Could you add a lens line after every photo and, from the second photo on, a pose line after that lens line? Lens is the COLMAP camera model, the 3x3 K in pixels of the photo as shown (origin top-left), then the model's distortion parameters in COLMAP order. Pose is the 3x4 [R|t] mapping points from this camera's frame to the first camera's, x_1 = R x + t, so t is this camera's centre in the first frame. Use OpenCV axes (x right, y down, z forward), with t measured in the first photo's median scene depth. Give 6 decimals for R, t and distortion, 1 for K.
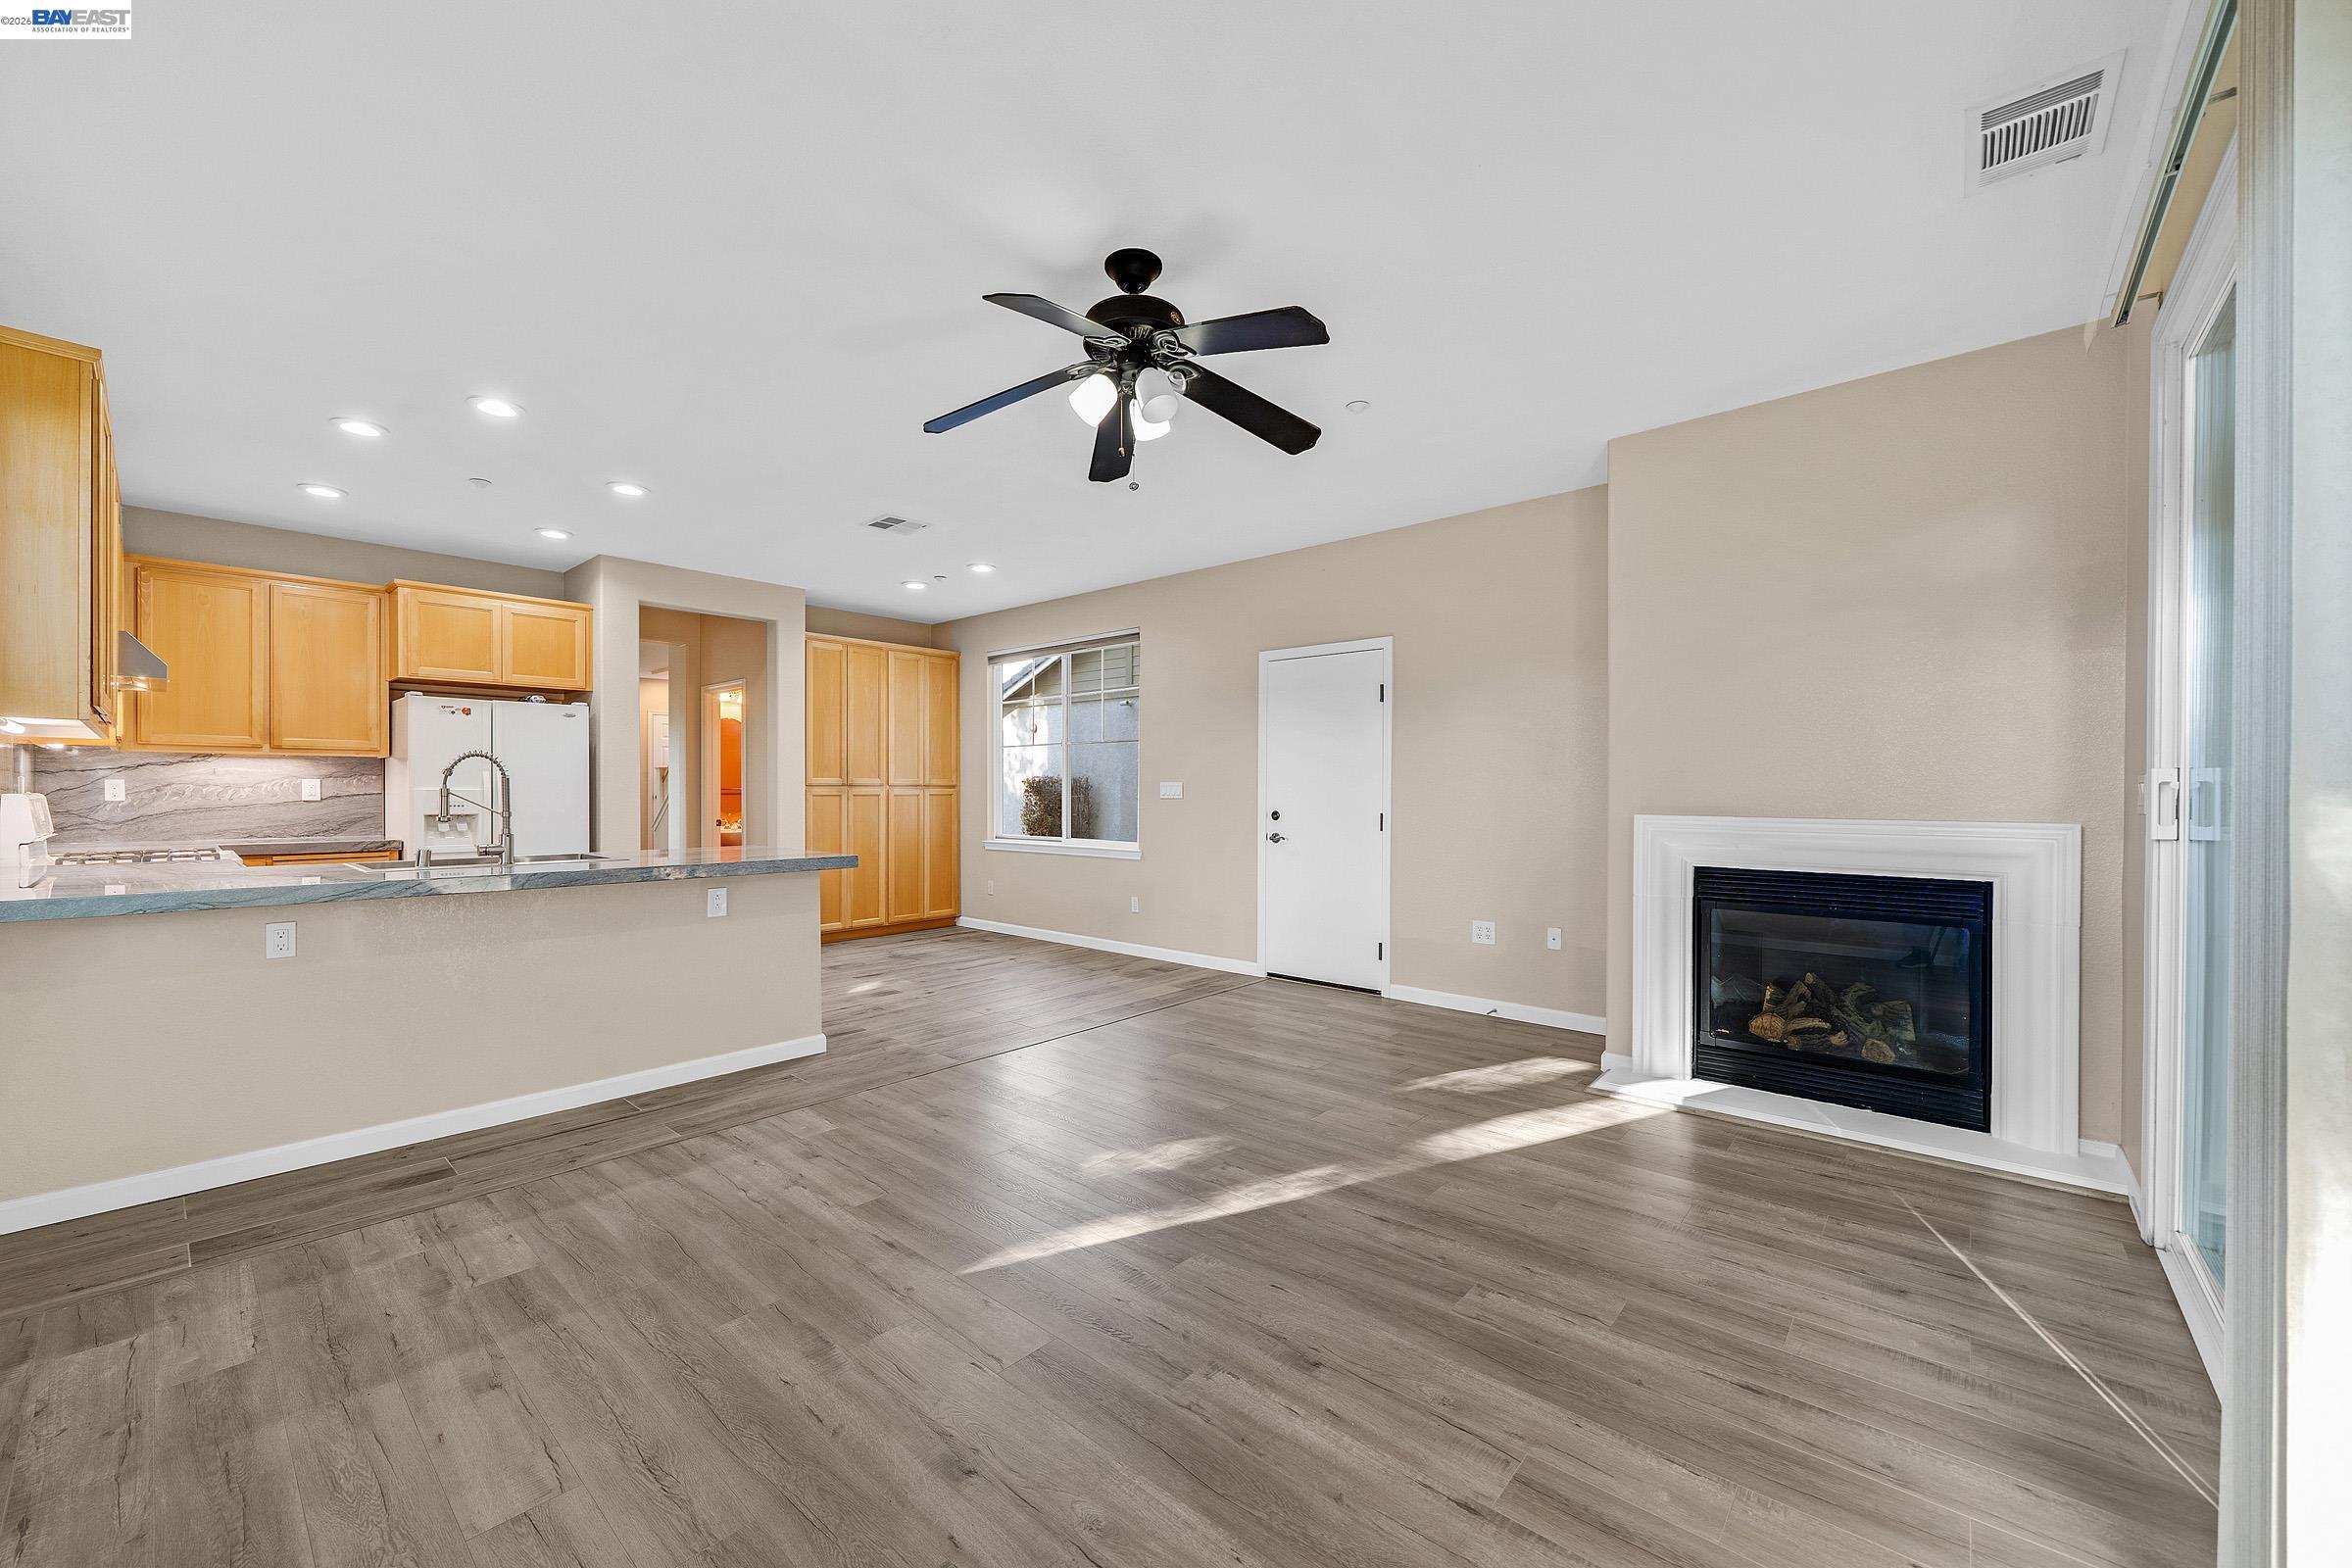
lens RADIAL K [[913.9, 0, 1158.1], [0, 913.9, 795.7], [0, 0, 1]] dist [-0.003460, -0.000262]
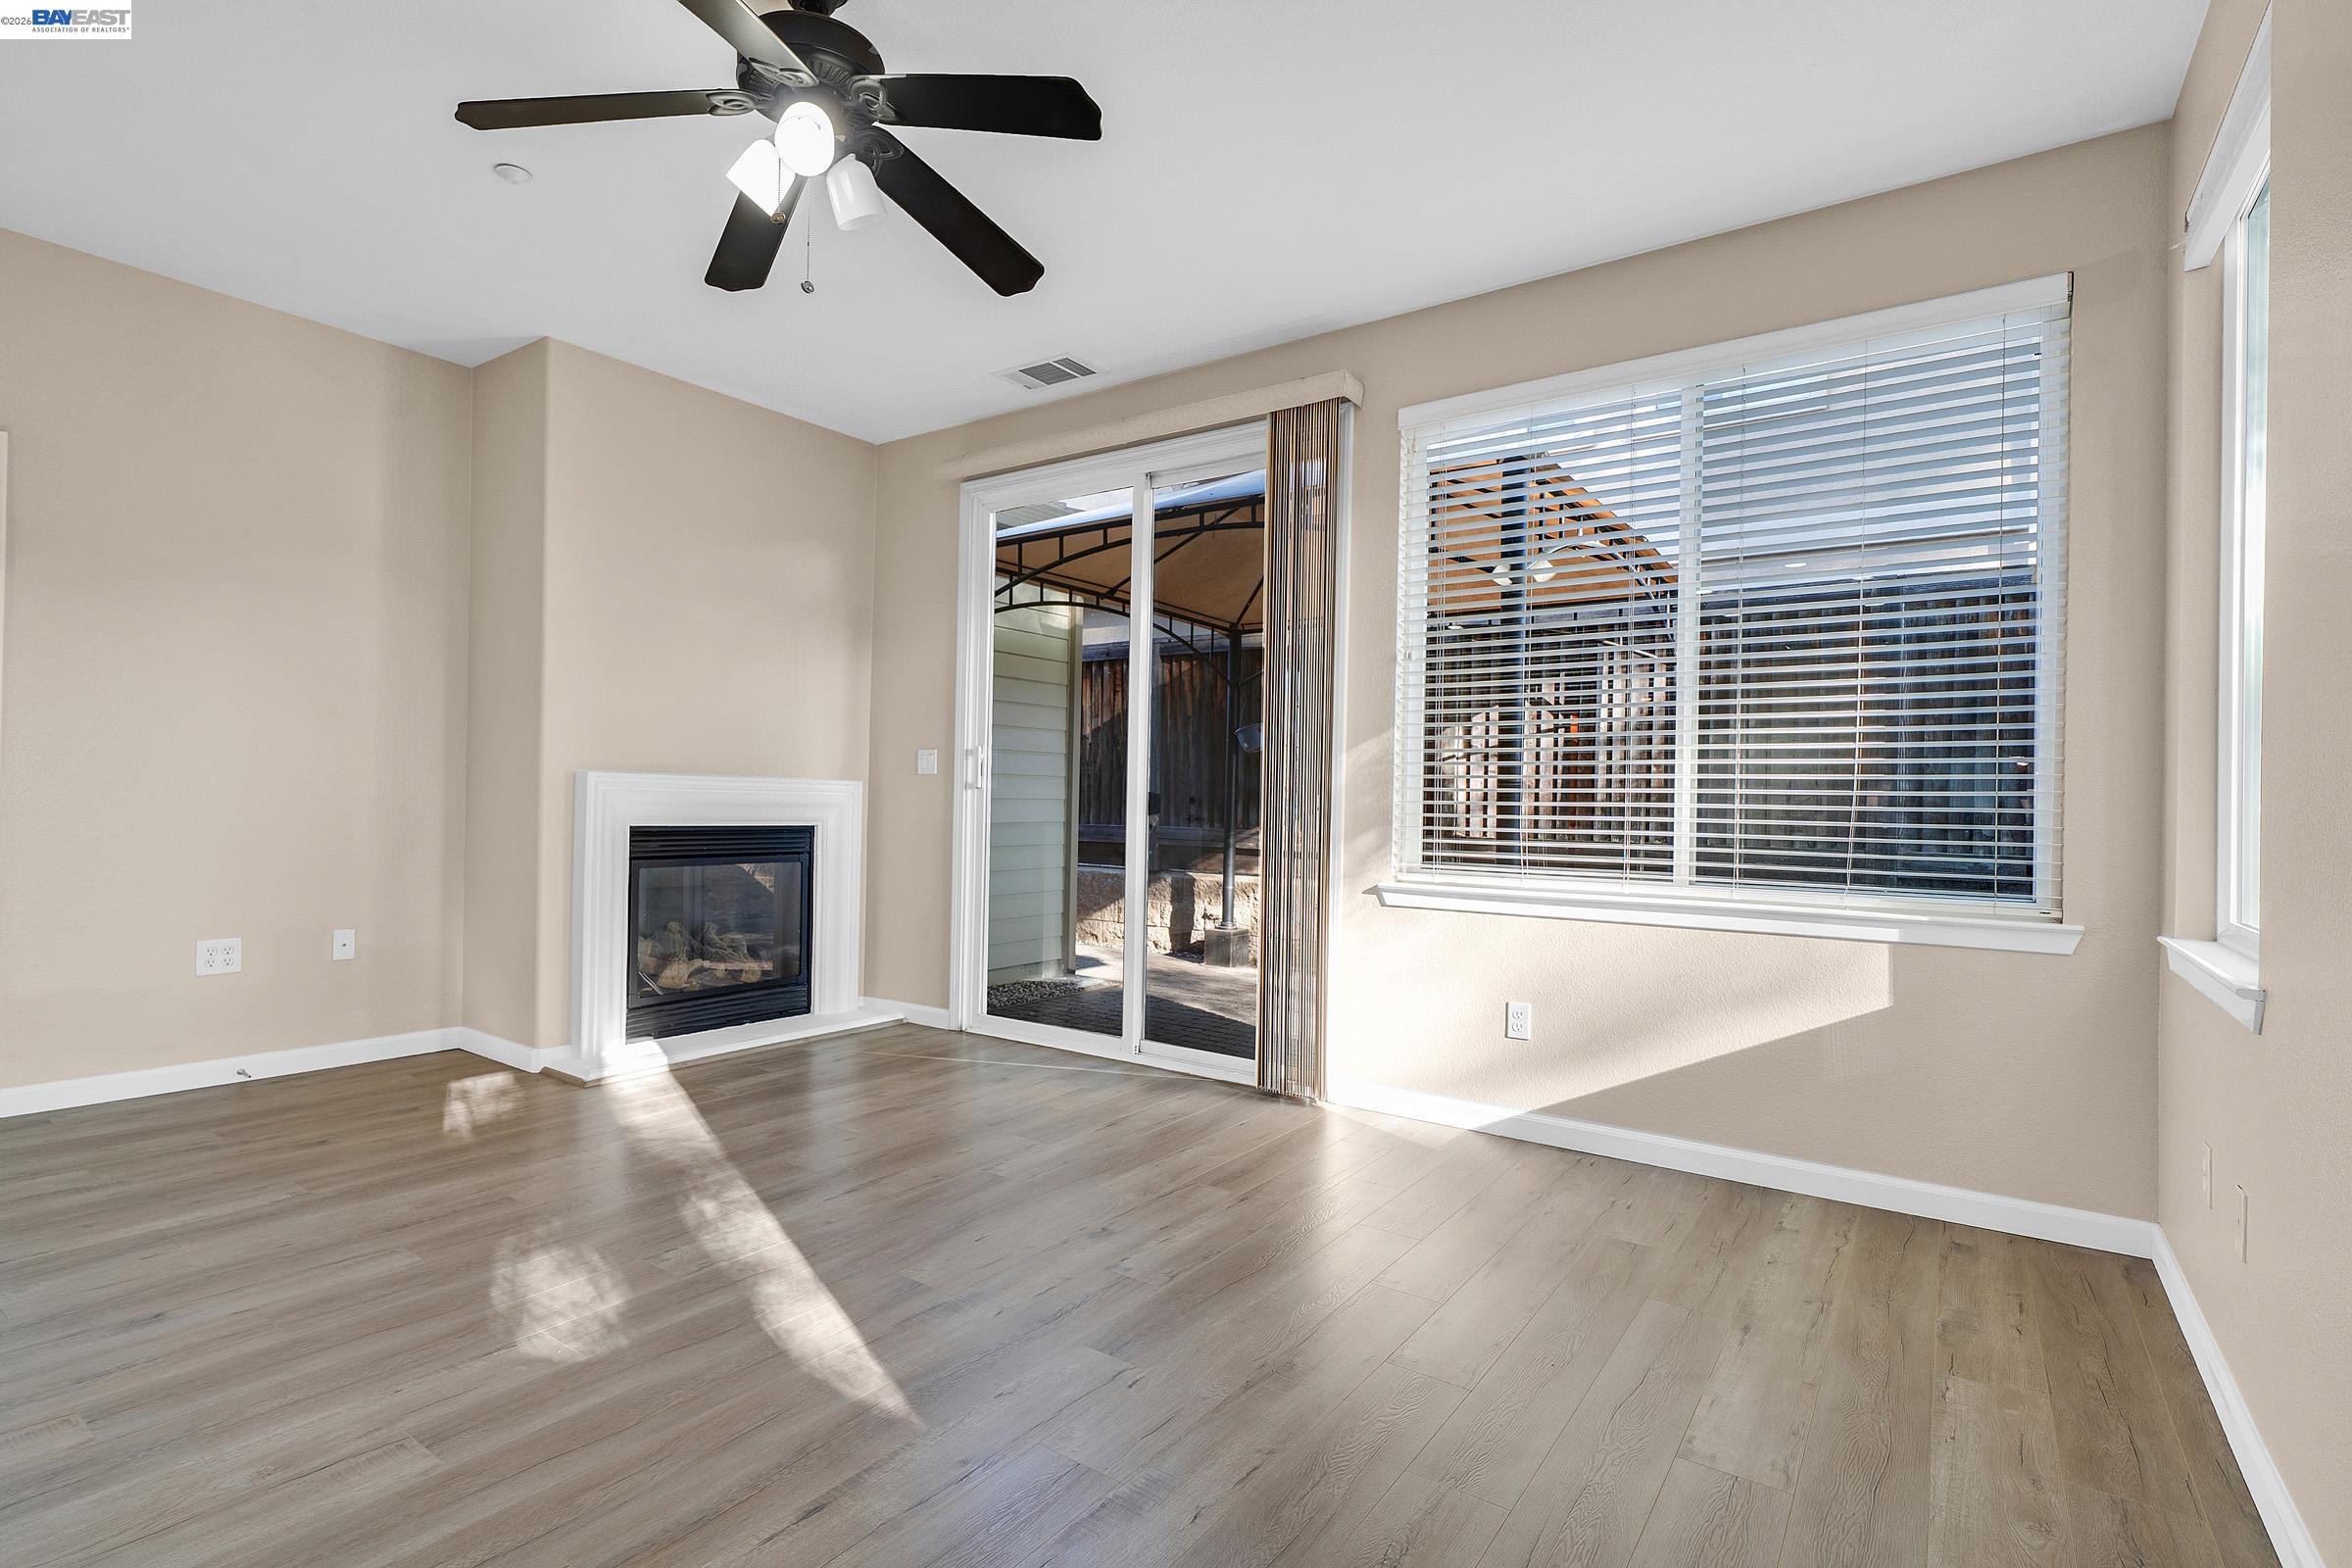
lens RADIAL K [[1120.8, 0, 1133.2], [0, 1120.8, 785.8], [0, 0, 1]] dist [0.017270, 0.000349]
pose [[-0.095362, 0.009380, 0.995398, -0.492236], [-0.011016, 0.999884, -0.010477, 0.031168], [-0.995382, -0.011965, -0.095248, 0.436837]]
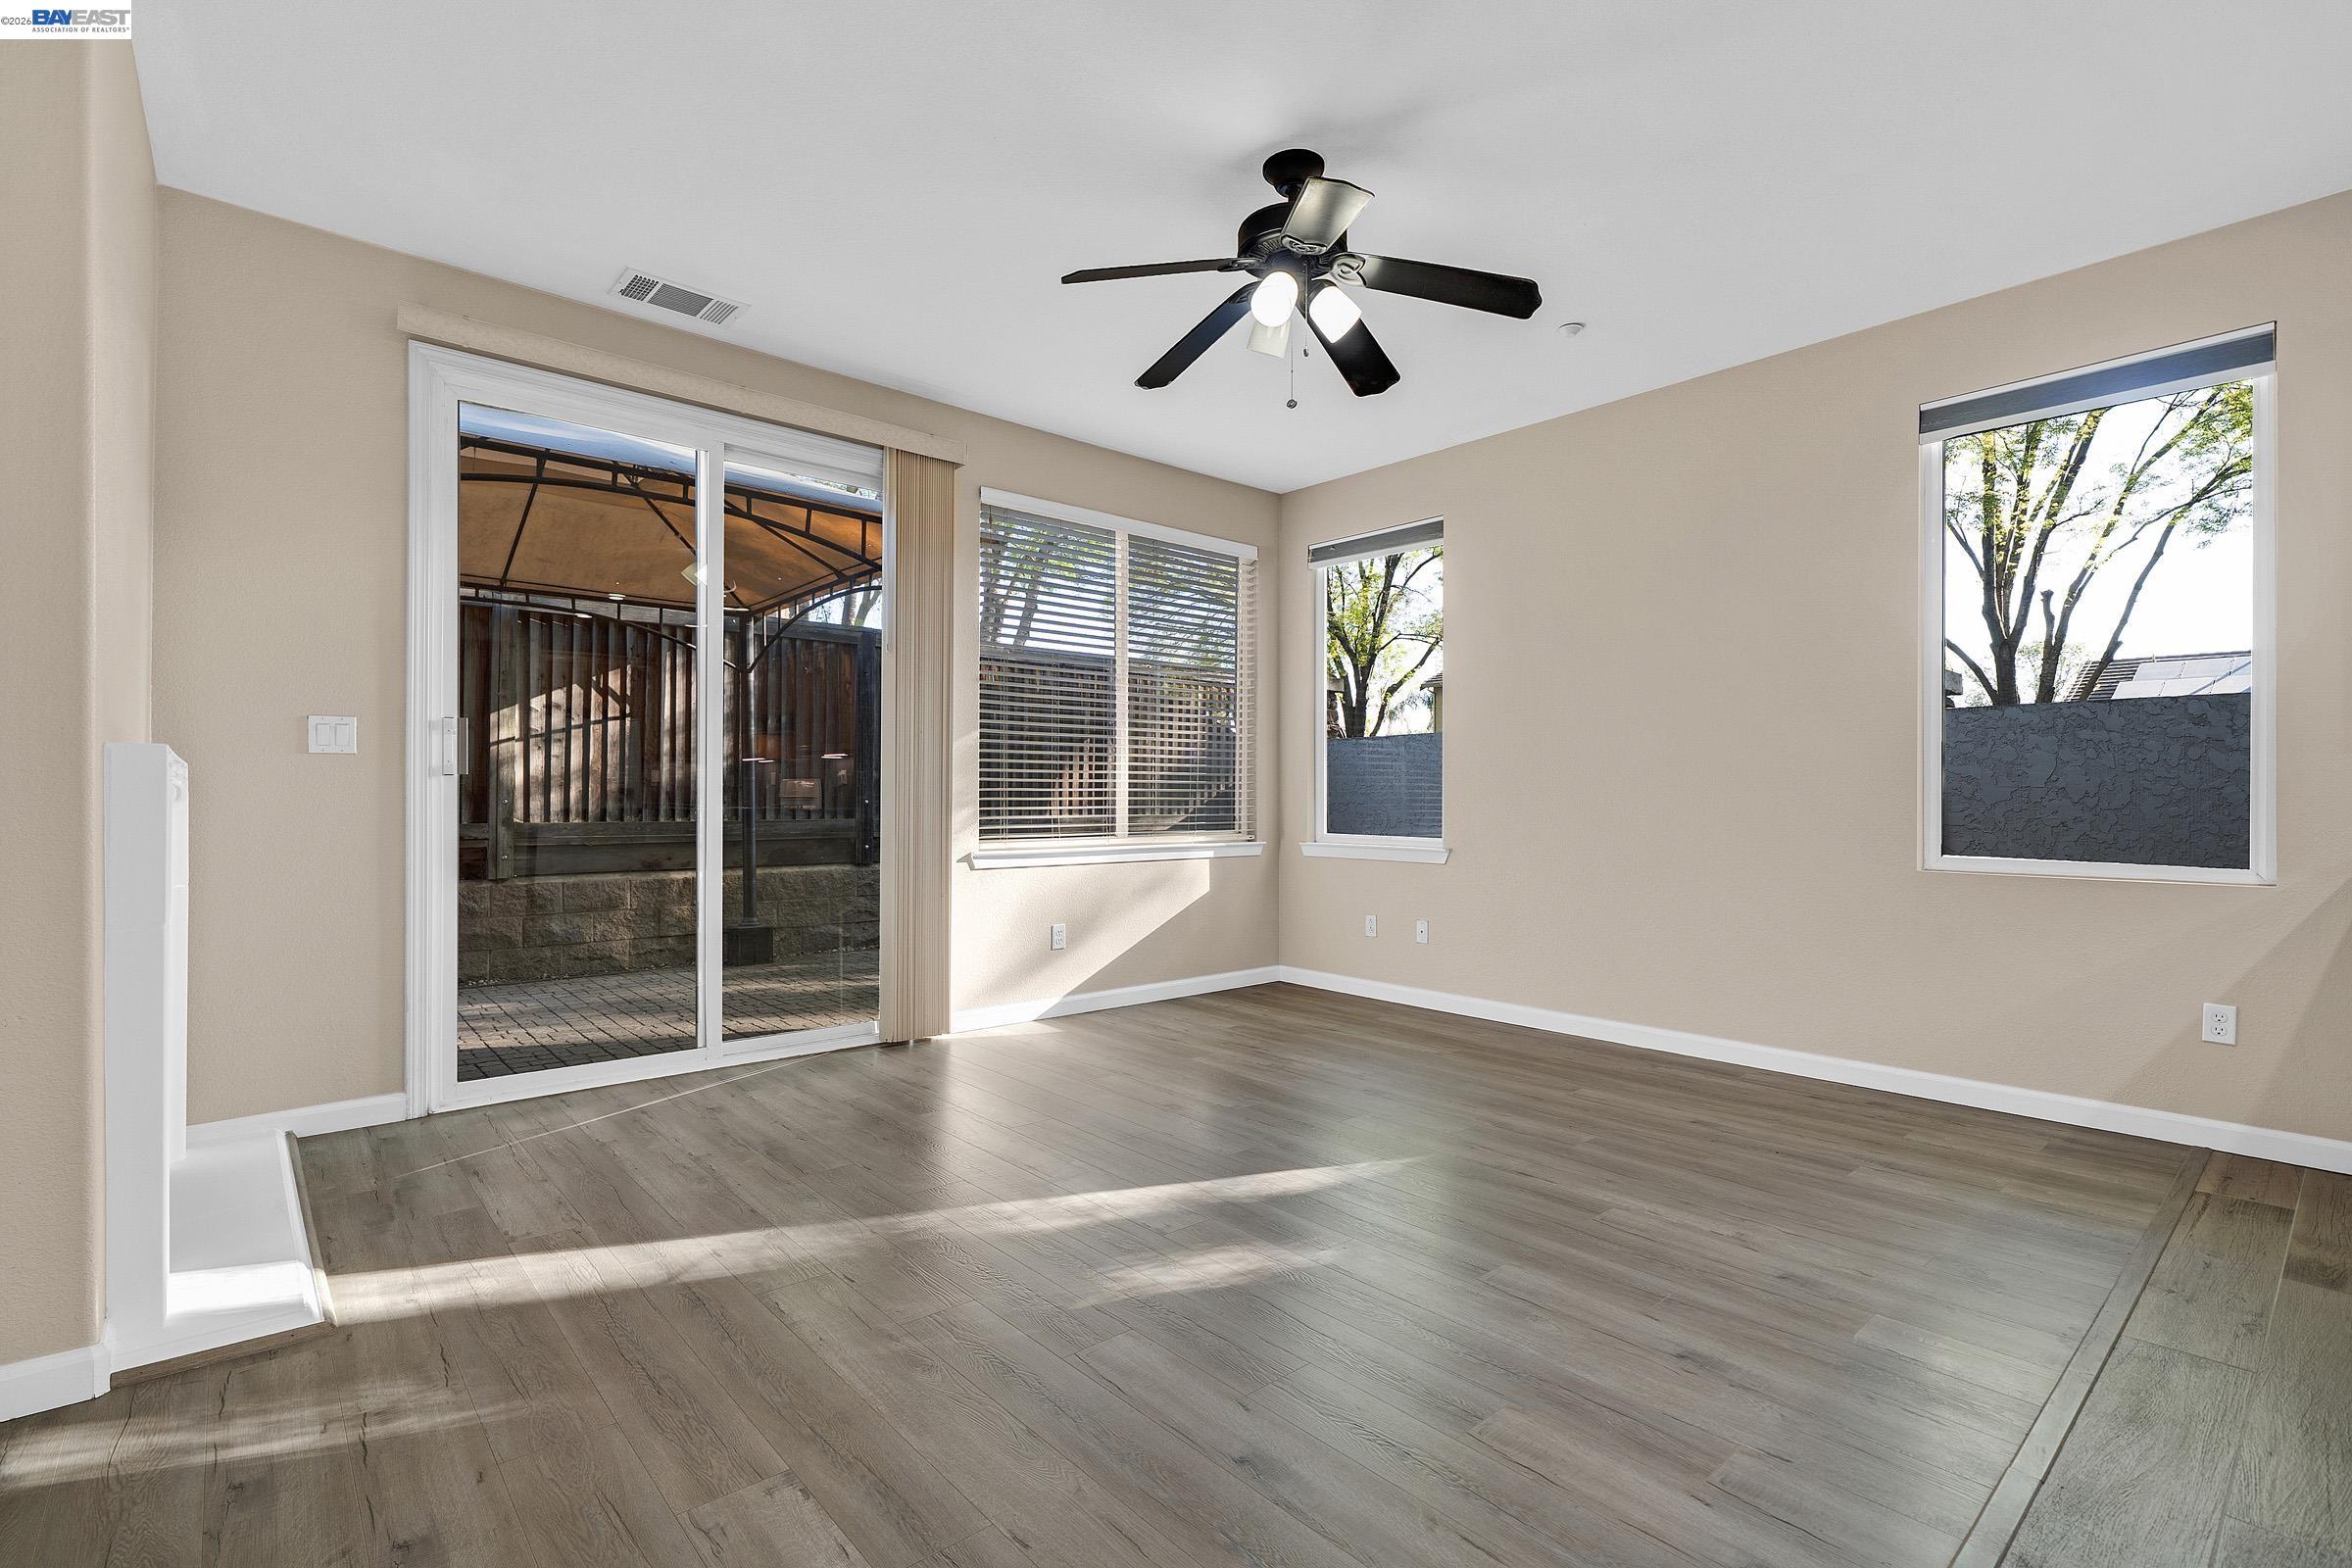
lens RADIAL K [[1061.3, 0, 1150.1], [0, 1061.3, 799.8], [0, 0, 1]] dist [0.003720, 0.001053]
pose [[-0.991253, -0.007767, 0.131745, -0.014168], [-0.006408, 0.999922, 0.010739, 0.030303], [-0.131818, 0.009801, -0.991226, 1.111324]]
